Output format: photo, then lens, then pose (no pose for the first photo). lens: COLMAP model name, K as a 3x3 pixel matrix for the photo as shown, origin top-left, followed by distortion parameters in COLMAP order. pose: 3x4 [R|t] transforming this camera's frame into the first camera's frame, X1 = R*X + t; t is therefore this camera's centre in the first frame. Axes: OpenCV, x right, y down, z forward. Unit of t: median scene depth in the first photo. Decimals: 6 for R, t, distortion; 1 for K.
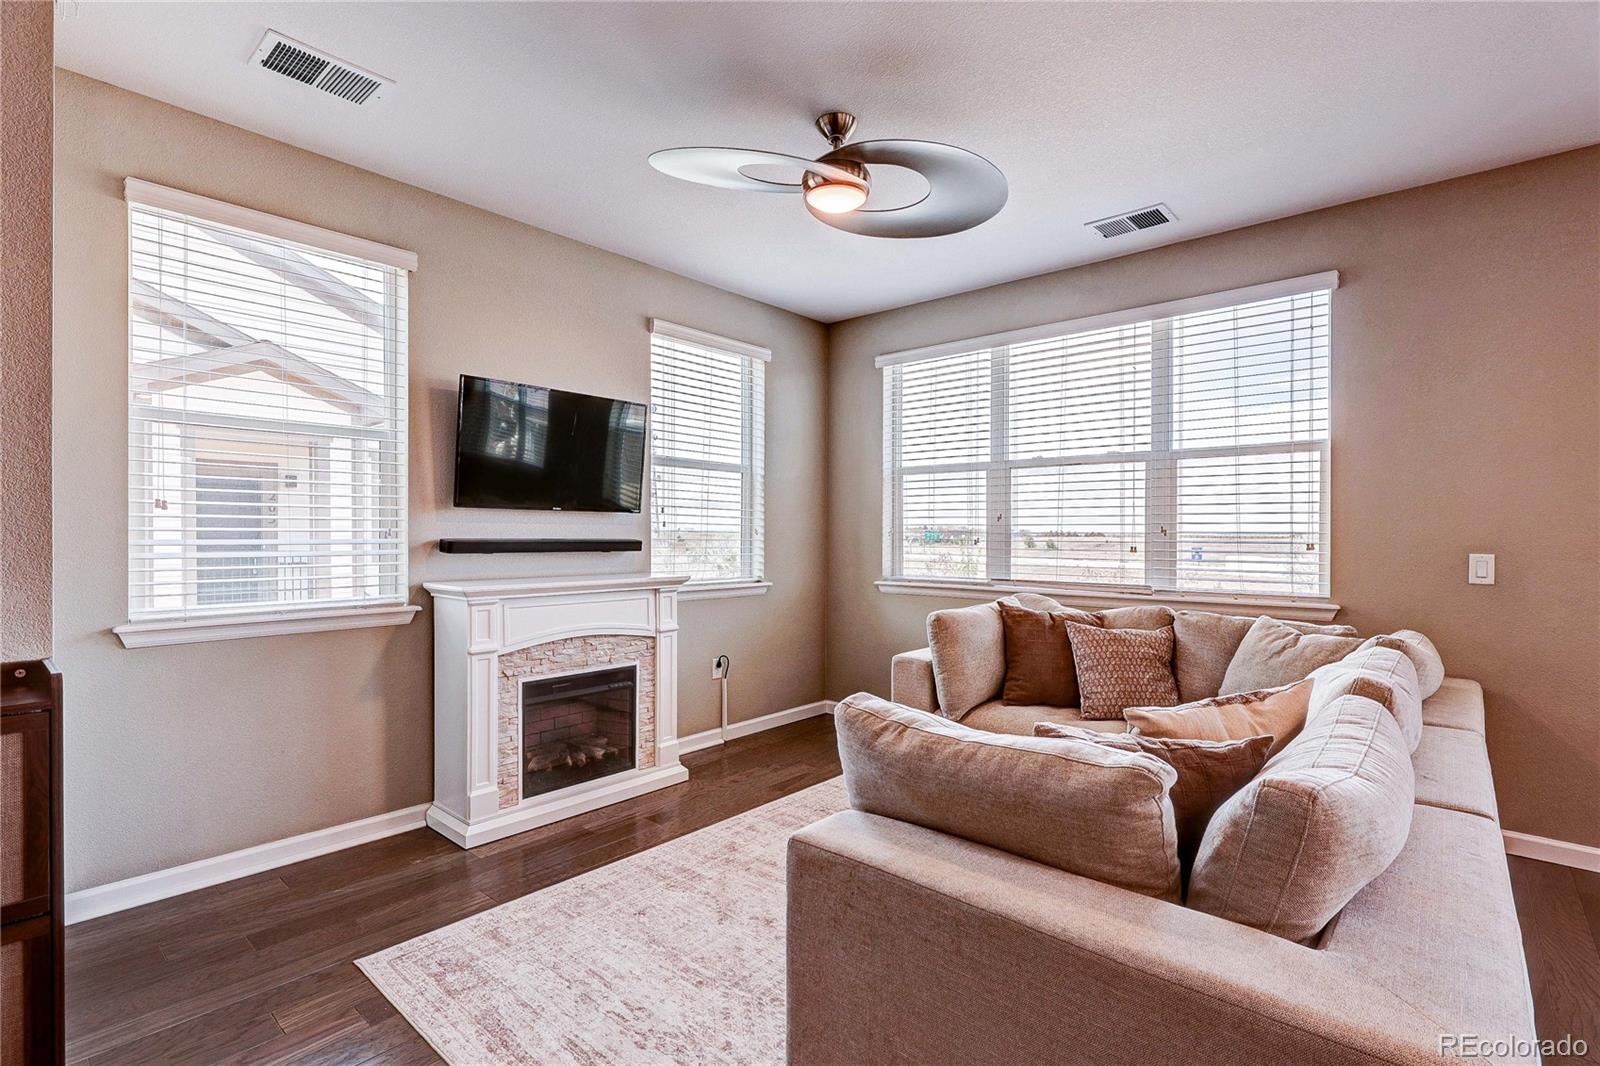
lens RADIAL K [[749.6, 0, 799.7], [0, 749.6, 521.6], [0, 0, 1]] dist [-0.003288, 0.000268]
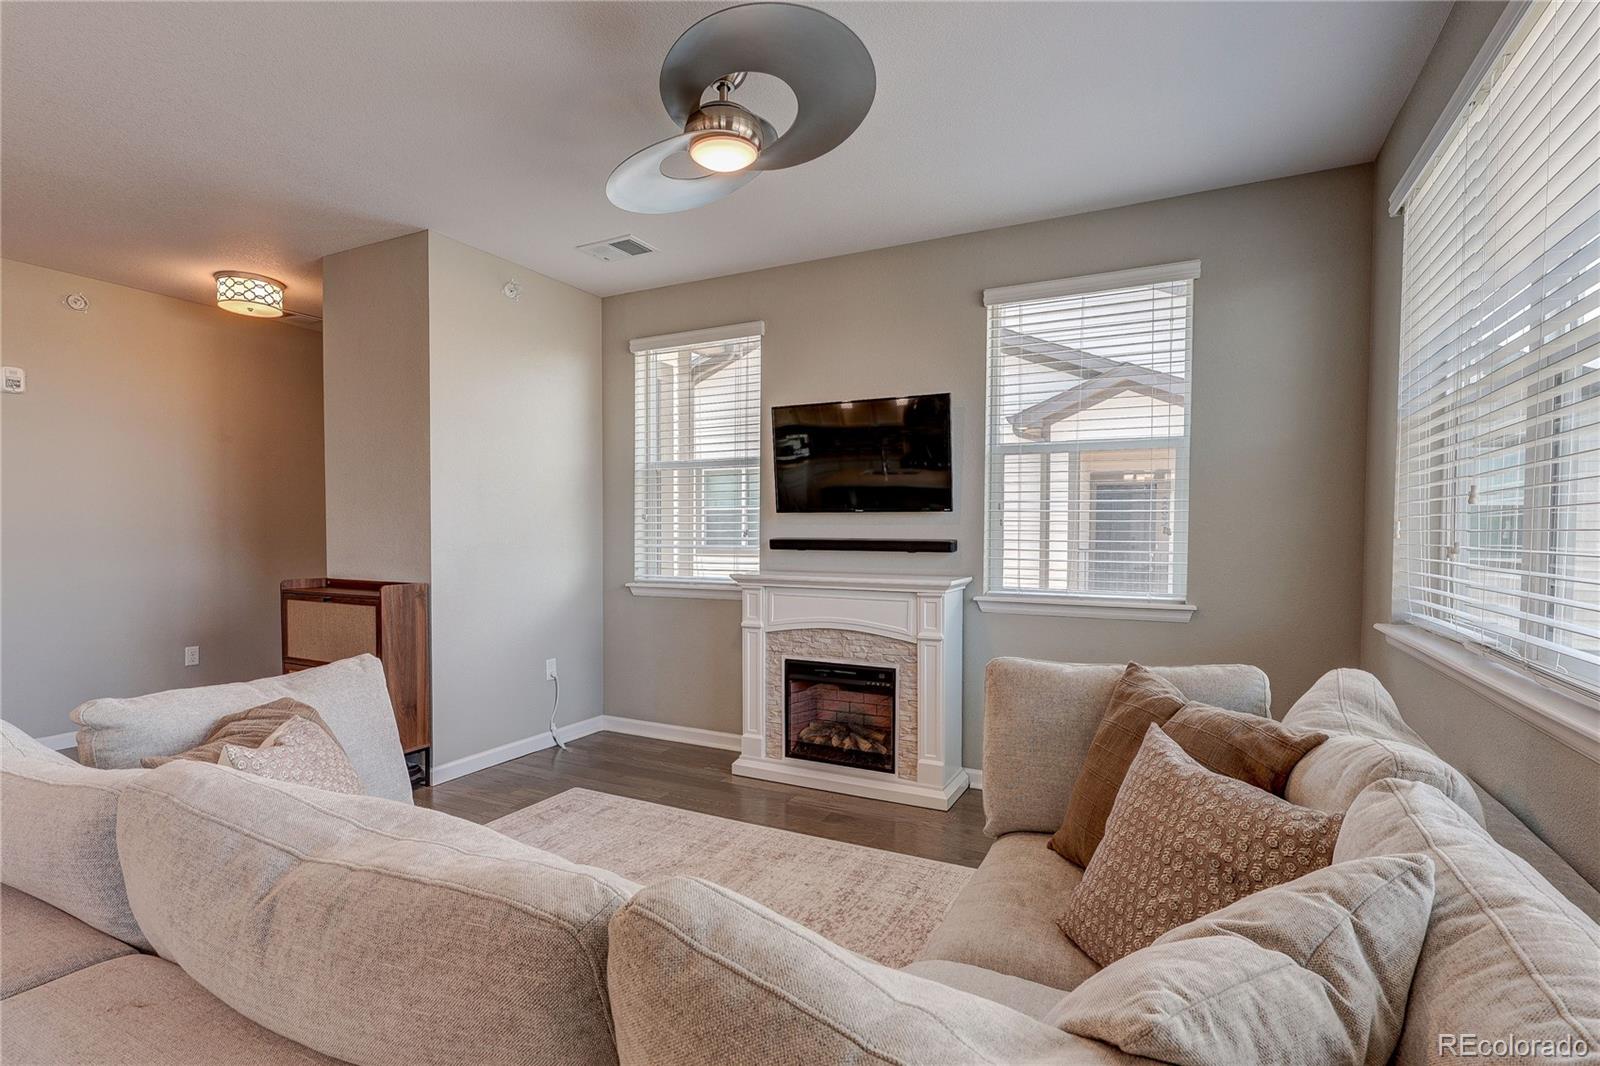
lens RADIAL K [[766.1, 0, 800.0], [0, 766.1, 533.0], [0, 0, 1]] dist [-0.001434, 0.000030]
pose [[0.245925, -0.003118, -0.969284, 0.757195], [0.014025, 0.999902, 0.000342, 0.014602], [0.969187, -0.013679, 0.245945, 0.677209]]
